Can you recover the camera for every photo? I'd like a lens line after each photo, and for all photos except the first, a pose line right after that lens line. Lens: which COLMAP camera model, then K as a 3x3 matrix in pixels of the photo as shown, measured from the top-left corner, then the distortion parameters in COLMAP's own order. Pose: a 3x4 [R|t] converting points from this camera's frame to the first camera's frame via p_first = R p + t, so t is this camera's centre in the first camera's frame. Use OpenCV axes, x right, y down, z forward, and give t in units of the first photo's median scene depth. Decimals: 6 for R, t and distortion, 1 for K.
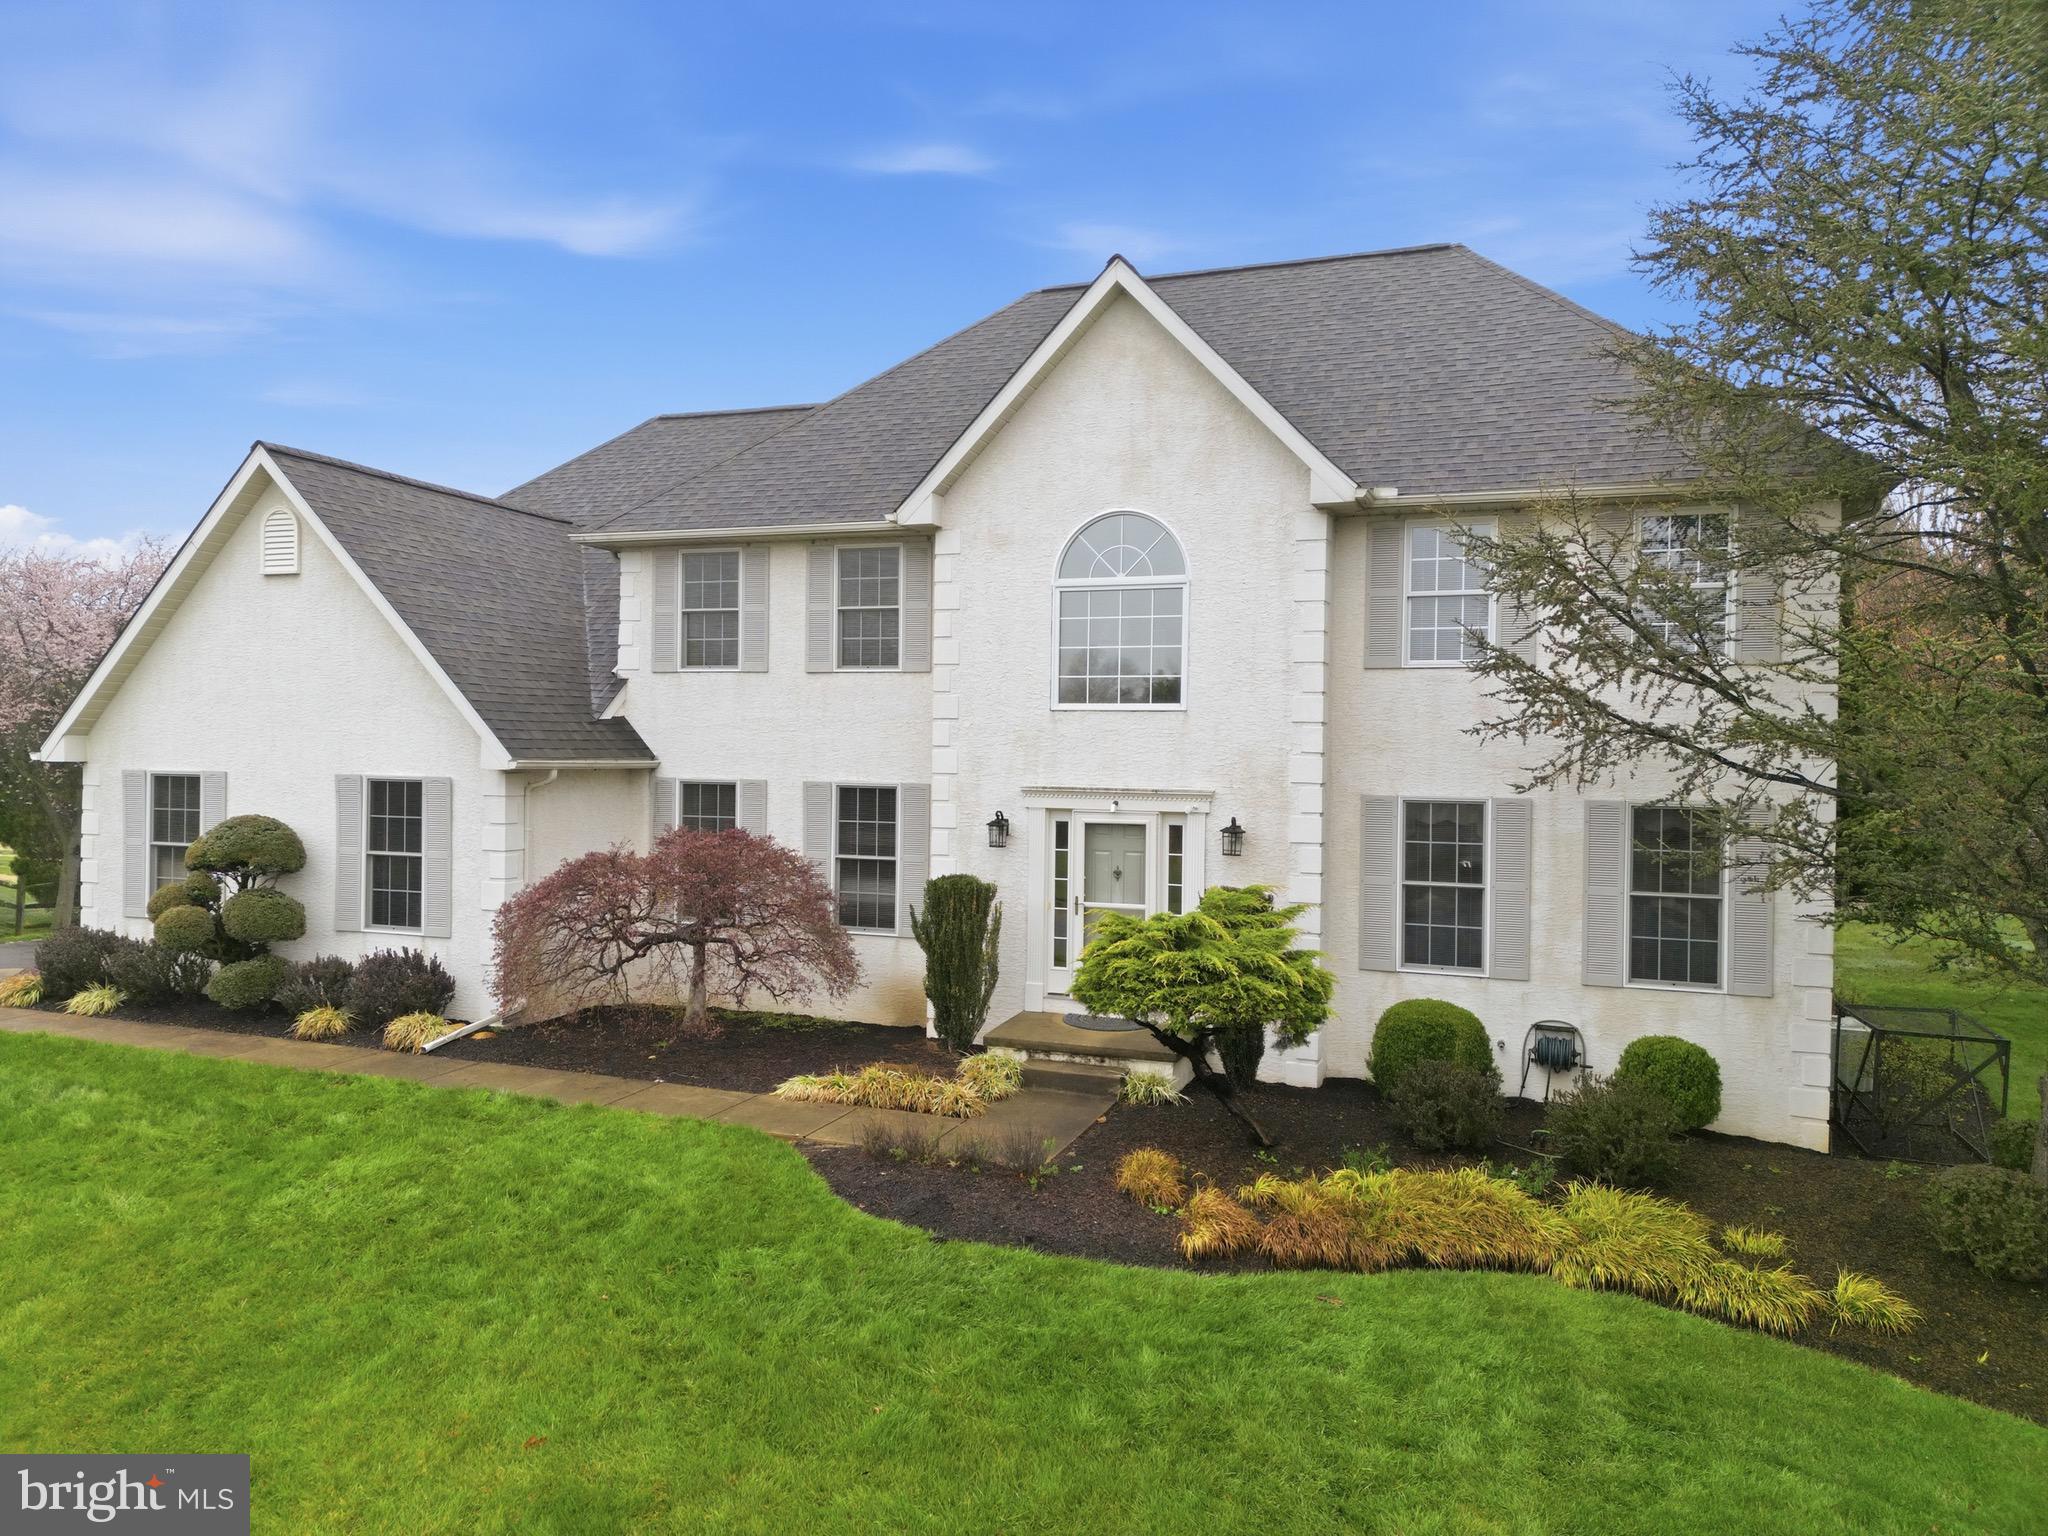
lens RADIAL K [[1434.3, 0, 1024.0], [0, 1434.3, 768.0], [0, 0, 1]] dist [0.032785, -0.008094]
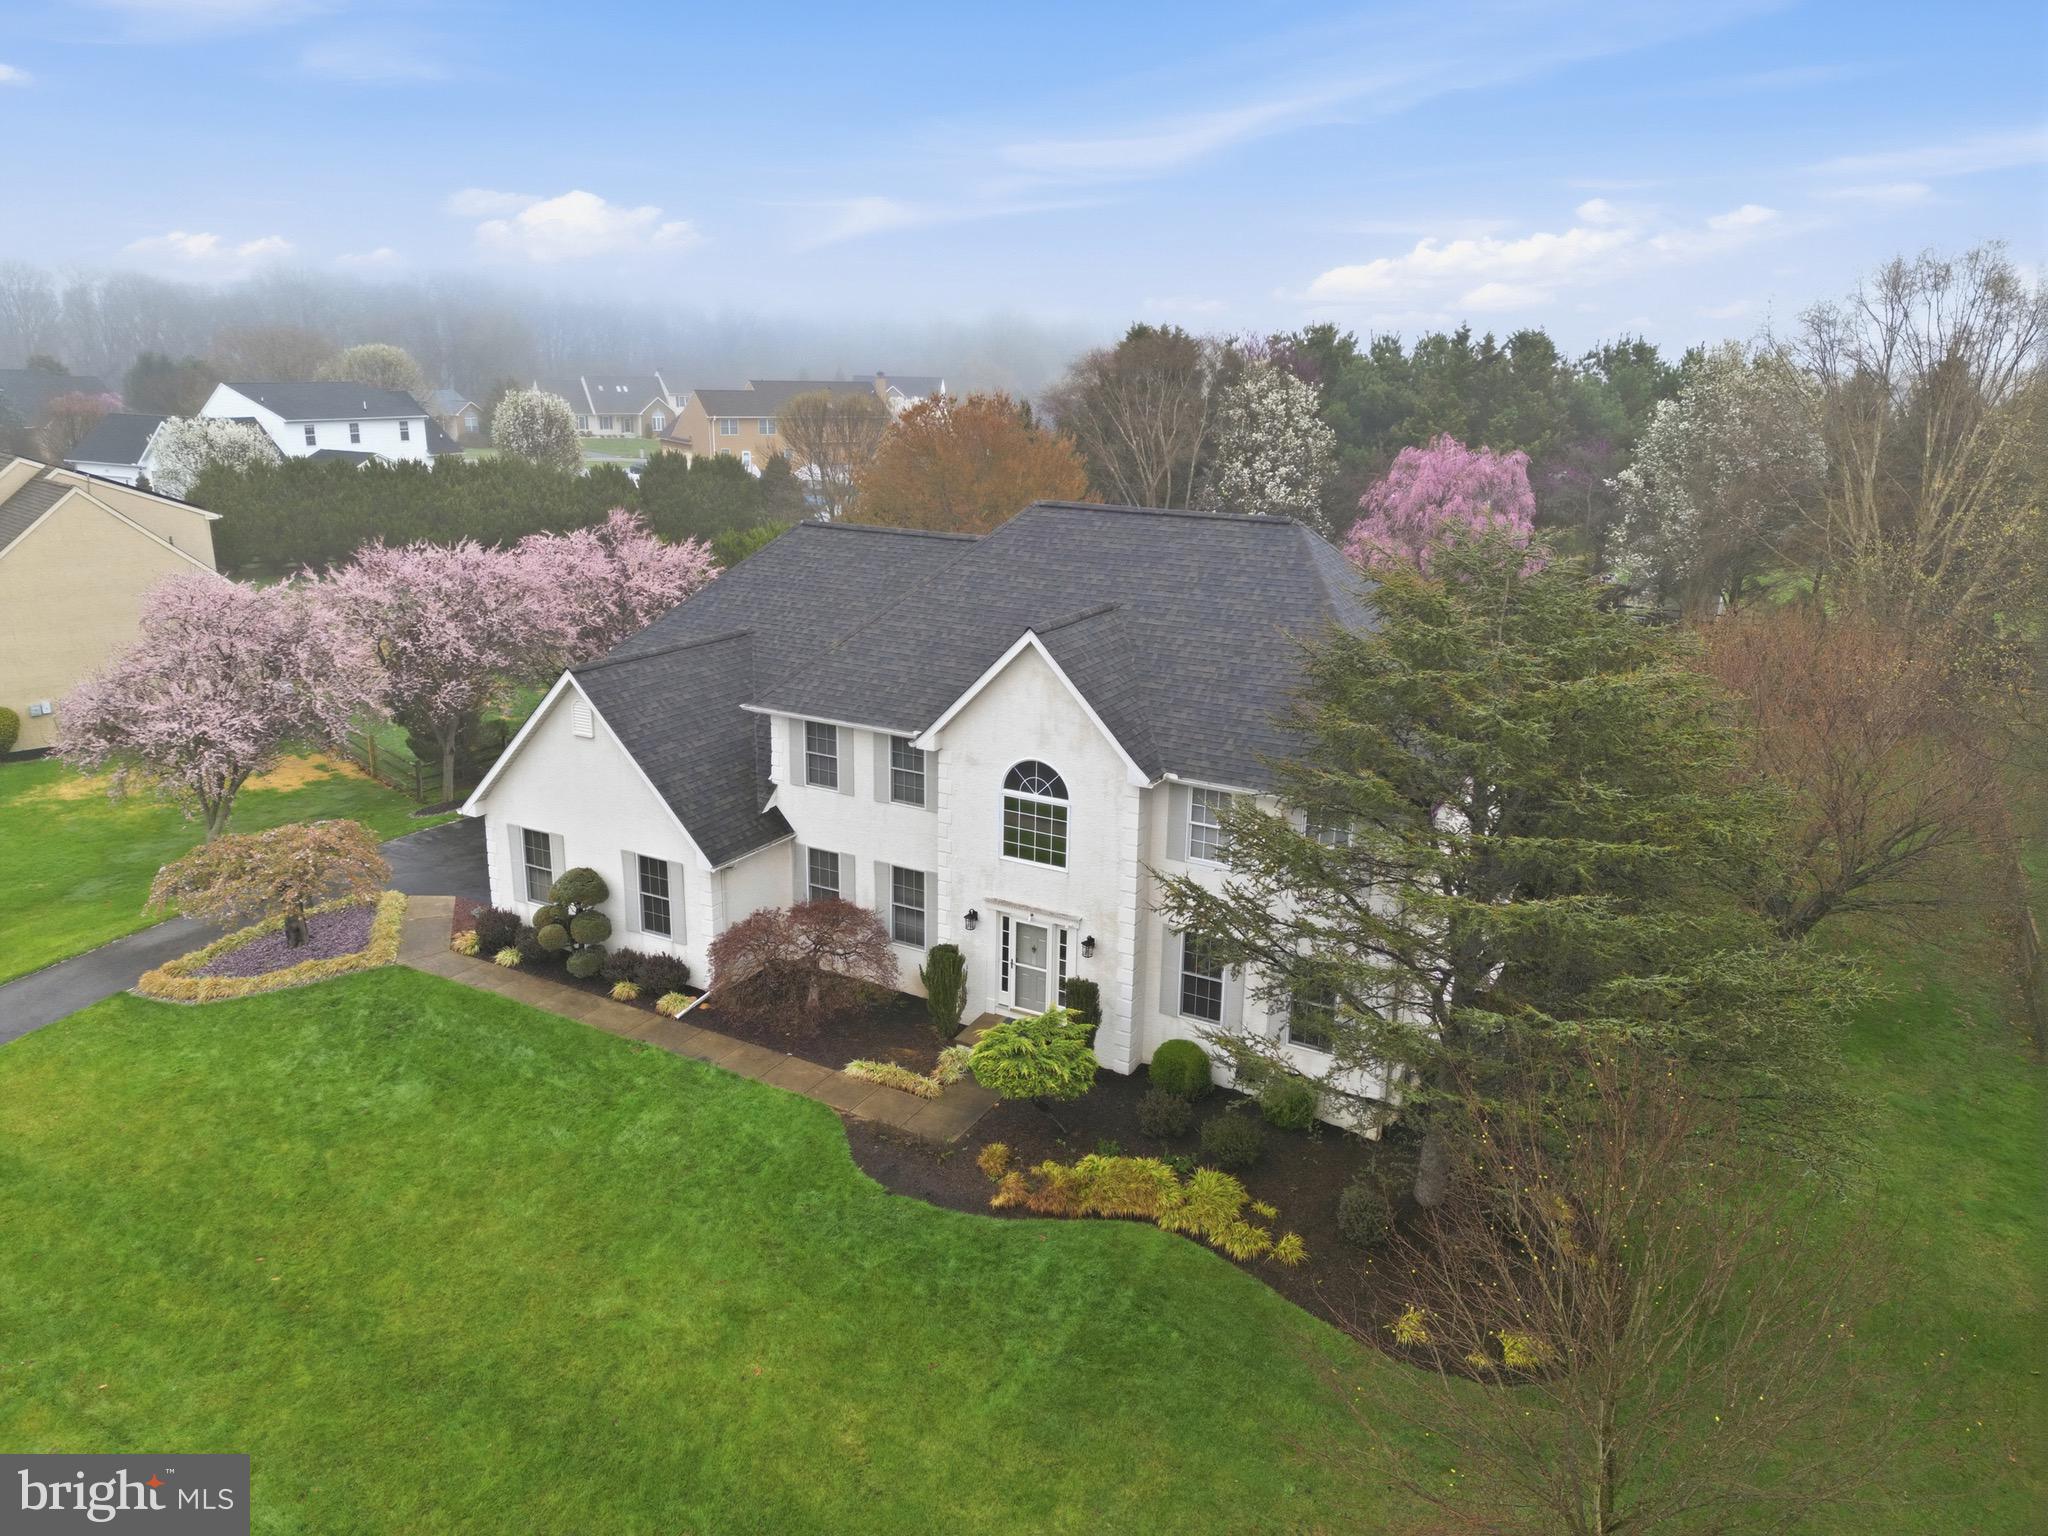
lens RADIAL K [[1423.2, 0, 1024.0], [0, 1423.2, 768.0], [0, 0, 1]] dist [0.055368, -0.039834]
pose [[0.988402, 0.044032, -0.145335, 0.306302], [-0.003761, 0.963845, 0.266438, -0.630928], [0.151812, -0.262801, 0.952832, -0.662677]]
